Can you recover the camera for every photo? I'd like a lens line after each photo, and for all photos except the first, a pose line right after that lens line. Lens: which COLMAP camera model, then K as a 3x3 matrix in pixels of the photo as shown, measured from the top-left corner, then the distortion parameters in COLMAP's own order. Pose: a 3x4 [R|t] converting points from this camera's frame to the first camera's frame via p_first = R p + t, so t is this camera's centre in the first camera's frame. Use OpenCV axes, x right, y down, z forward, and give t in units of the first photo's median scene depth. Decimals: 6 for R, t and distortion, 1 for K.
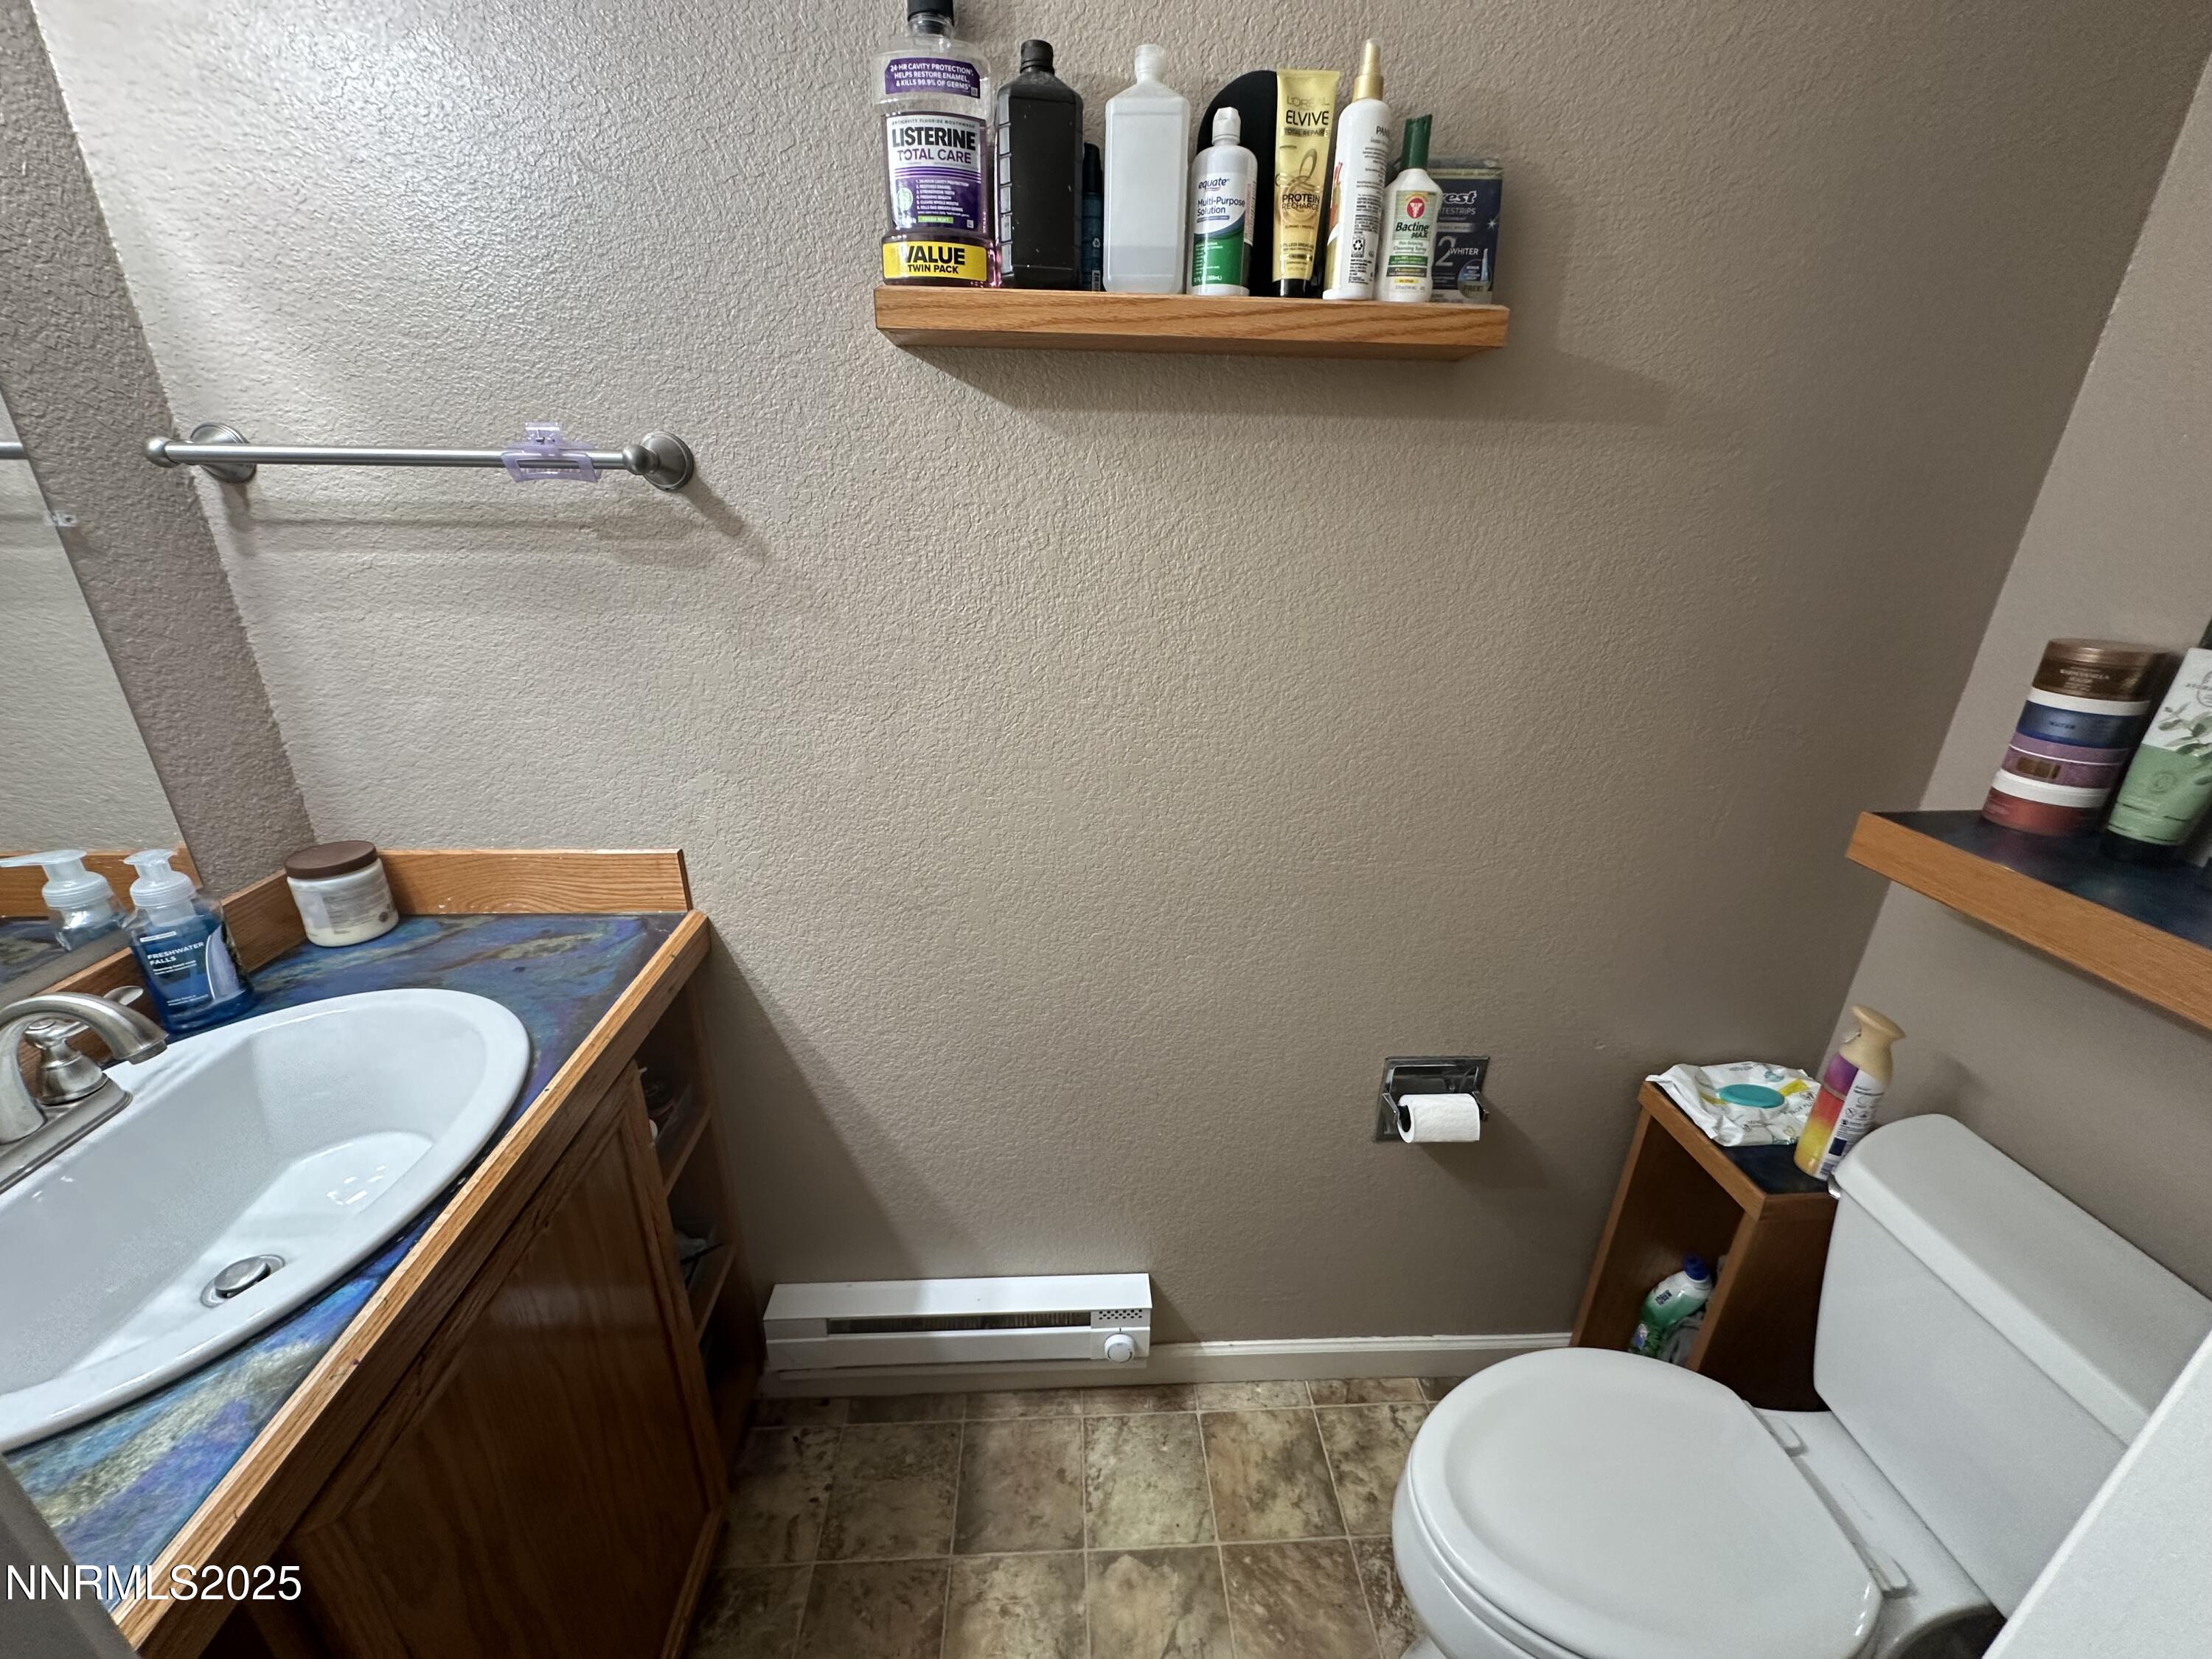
lens RADIAL K [[879.2, 0, 1106.0], [0, 879.2, 829.5], [0, 0, 1]] dist [-0.004423, 0.001227]
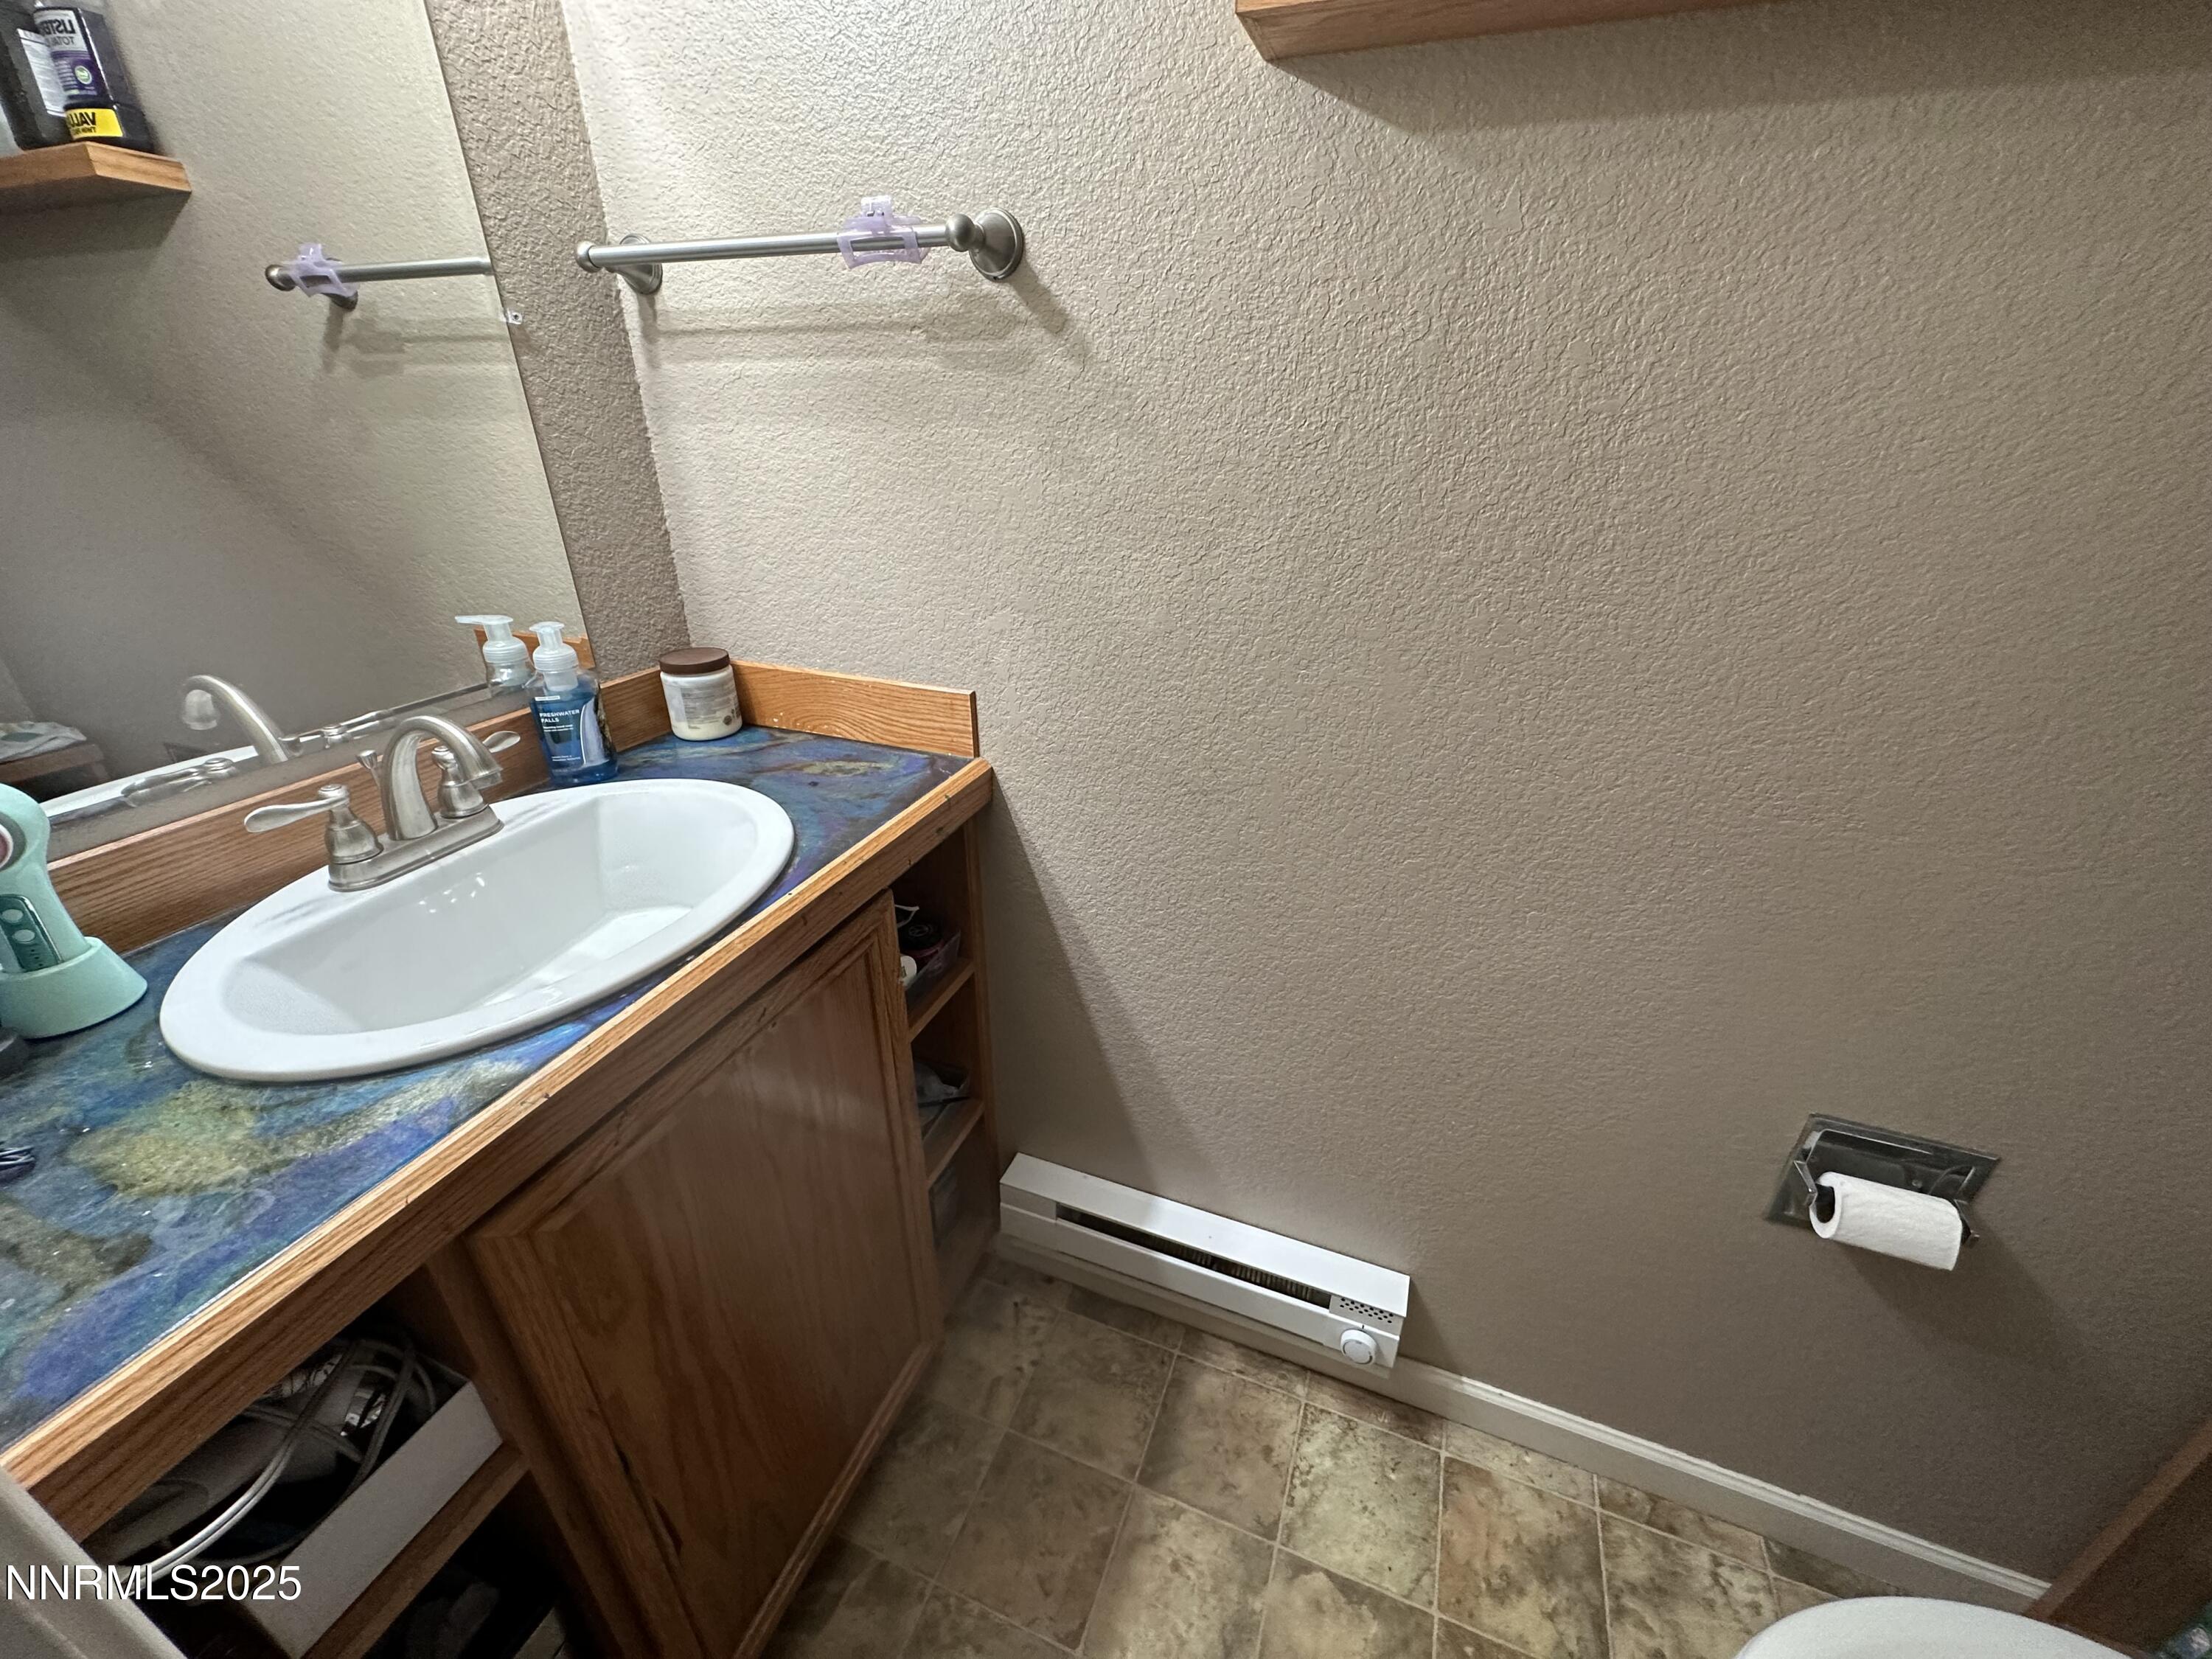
lens RADIAL K [[879.2, 0, 1106.0], [0, 879.2, 829.5], [0, 0, 1]] dist [-0.004423, 0.001227]
pose [[0.910531, 0.170227, -0.376771, 0.037980], [-0.143521, 0.984775, 0.098084, 0.061132], [0.387731, -0.035234, 0.921099, 0.180309]]
